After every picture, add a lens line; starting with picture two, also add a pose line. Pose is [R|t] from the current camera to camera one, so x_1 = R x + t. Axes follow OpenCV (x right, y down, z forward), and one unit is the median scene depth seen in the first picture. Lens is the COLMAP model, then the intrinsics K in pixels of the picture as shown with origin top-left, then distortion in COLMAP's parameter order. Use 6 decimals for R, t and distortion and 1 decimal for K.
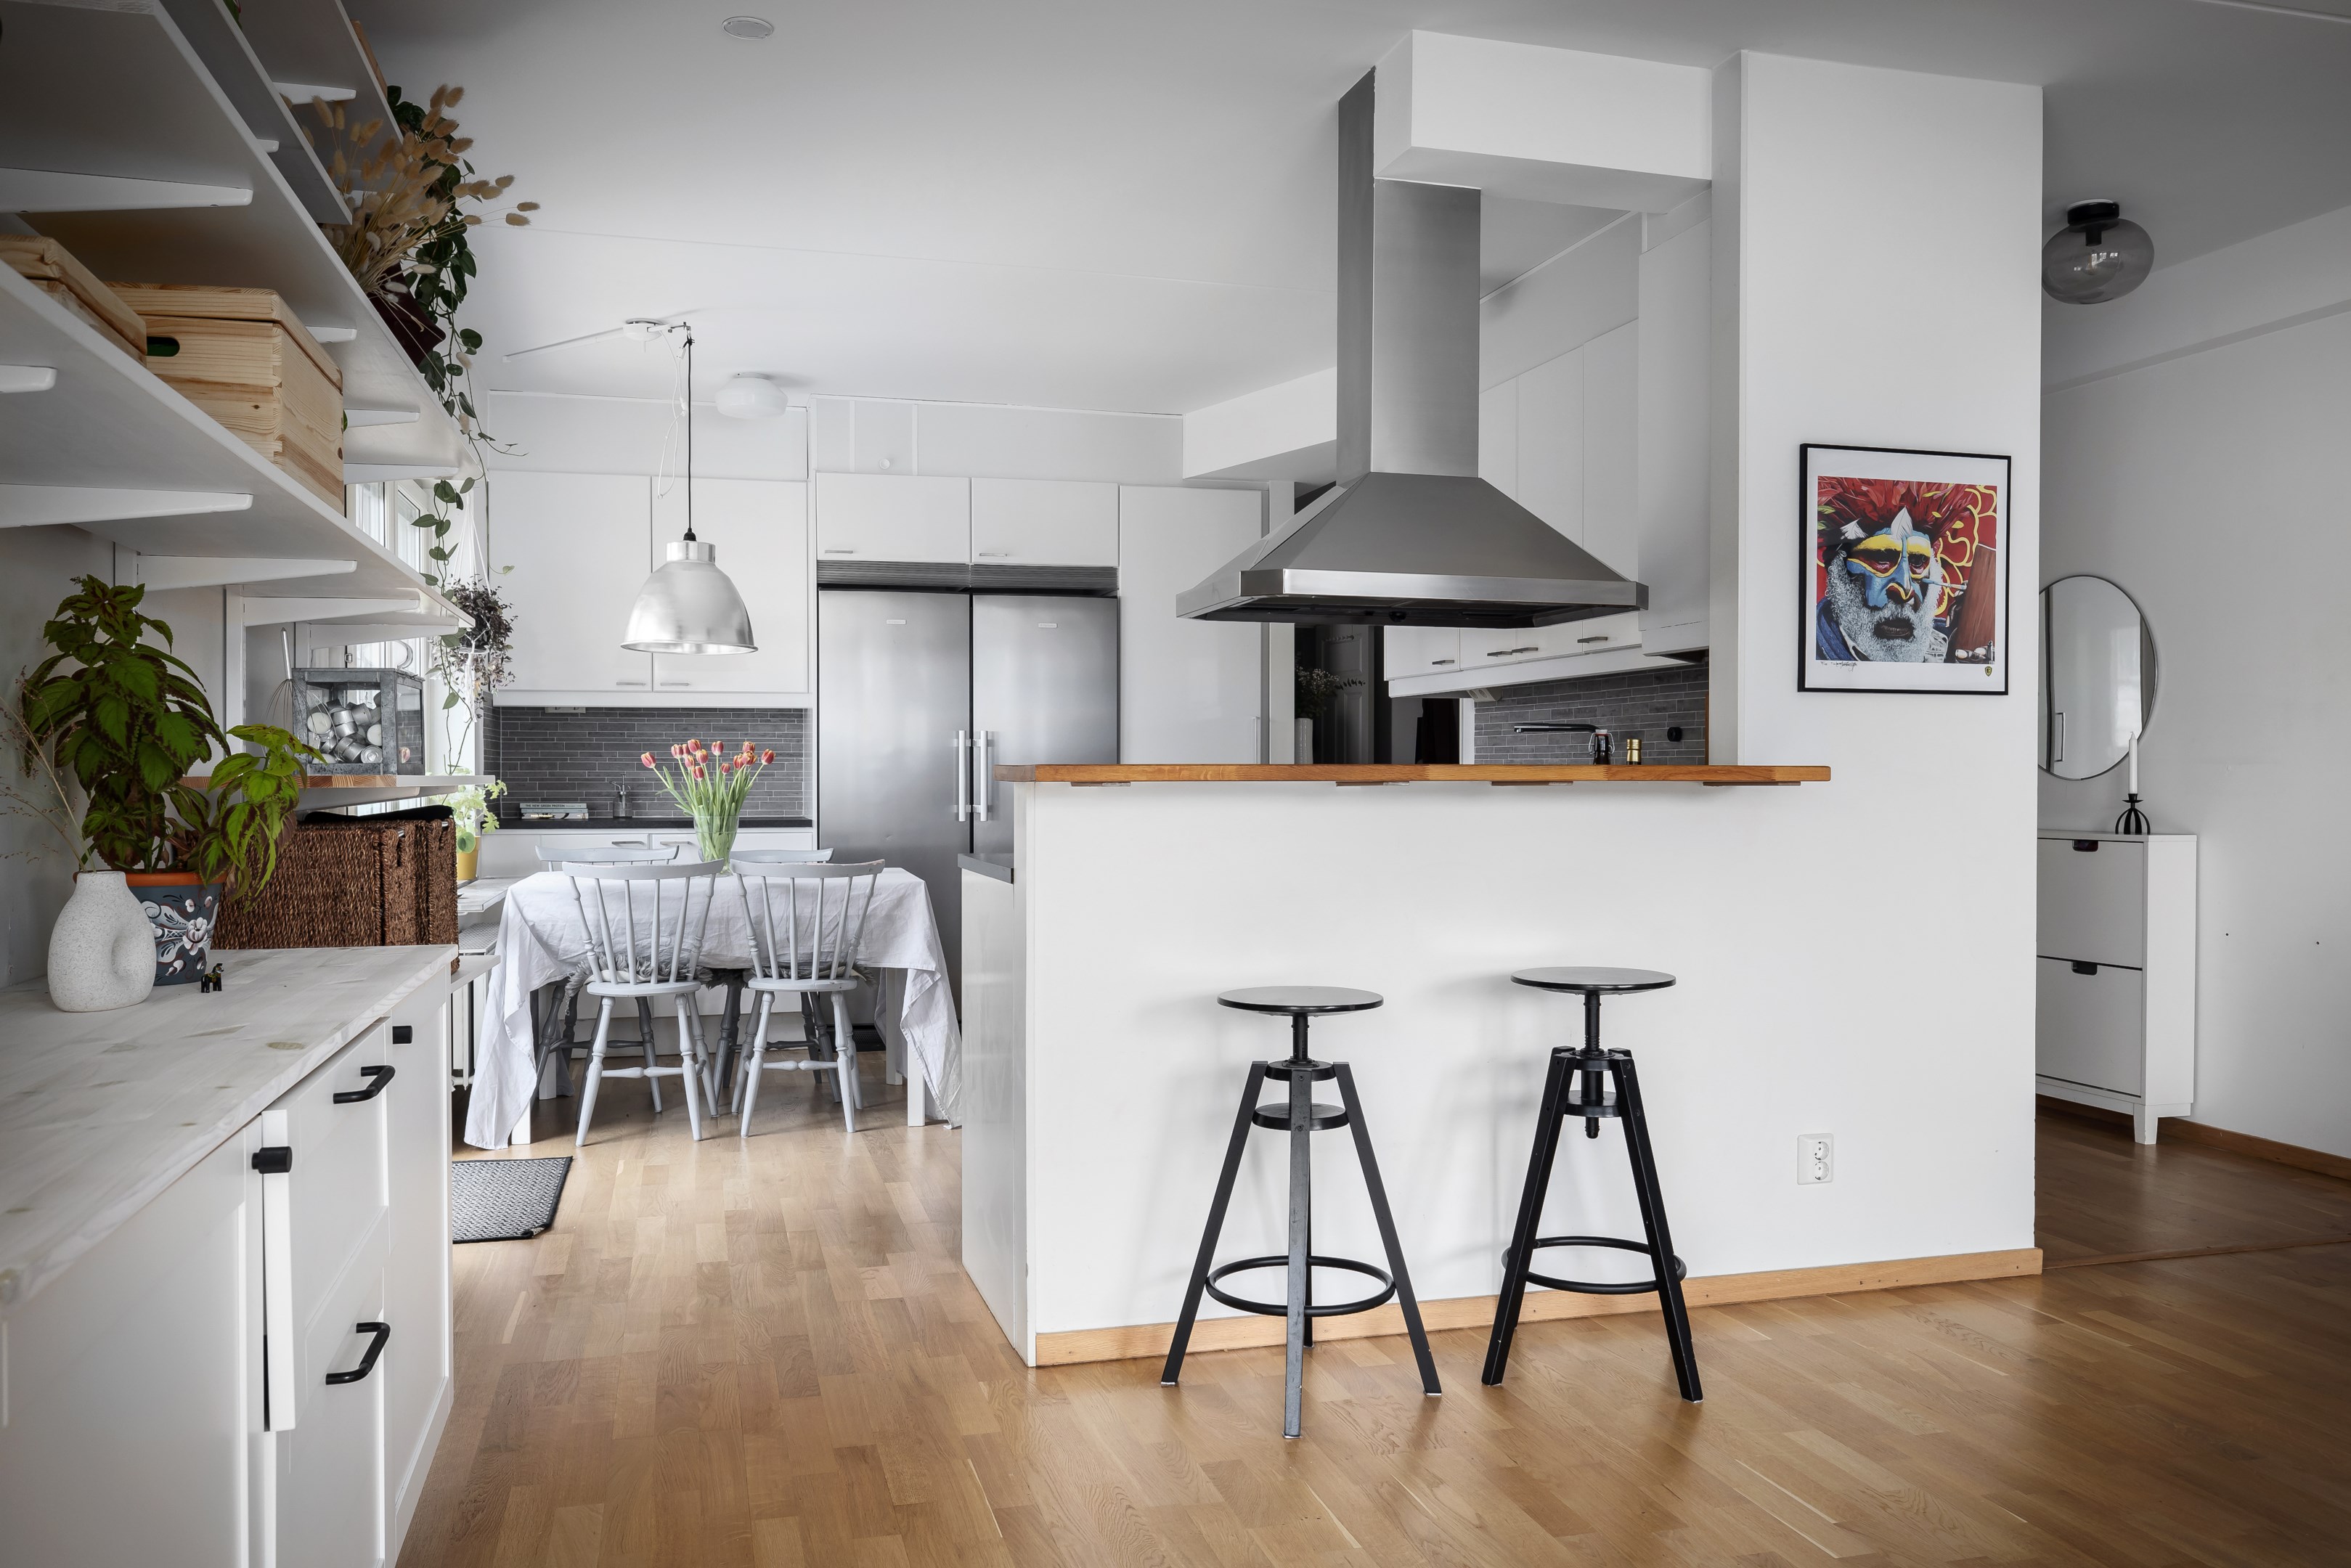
lens RADIAL K [[1779.3, 0, 1175.5], [0, 1779.3, 784.0], [0, 0, 1]] dist [-0.002062, -0.003452]
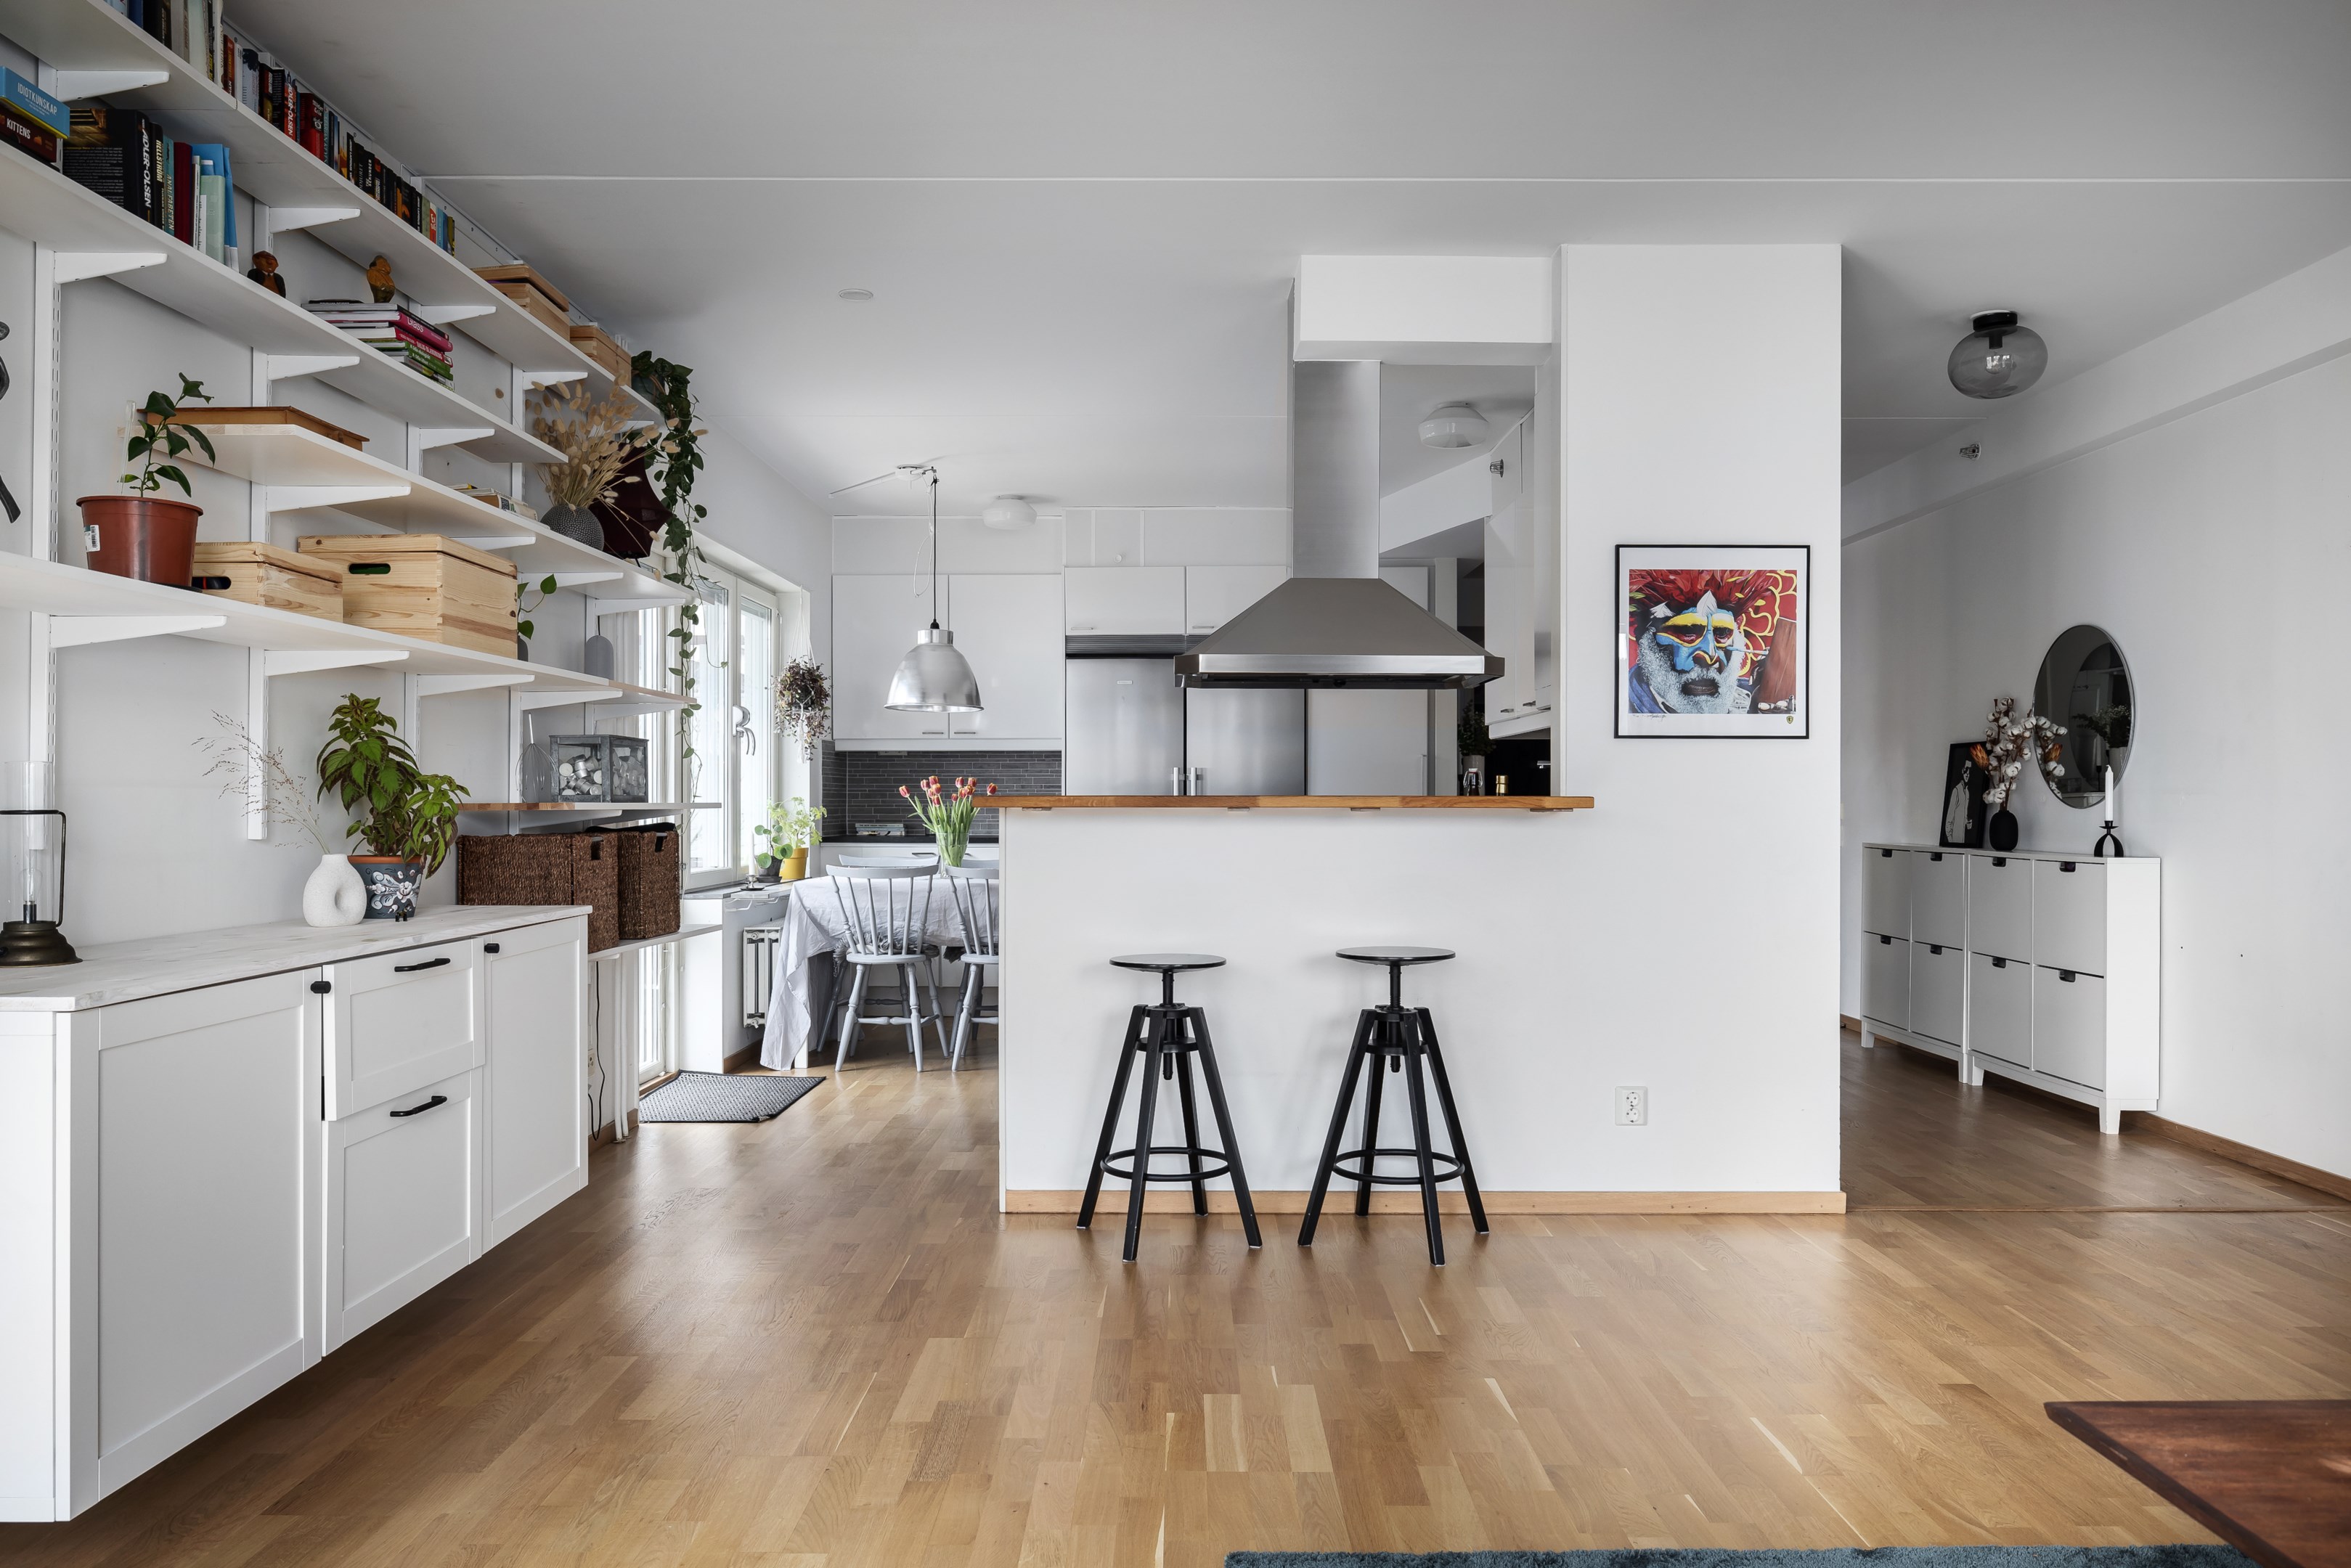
lens RADIAL K [[1636.1, 0, 1175.5], [0, 1636.1, 784.0], [0, 0, 1]] dist [-0.002570, -0.000657]
pose [[0.962640, -0.001978, -0.270776, 0.355534], [-0.002439, 0.999869, -0.015978, 0.000435], [0.270772, 0.016042, 0.962510, -0.210481]]
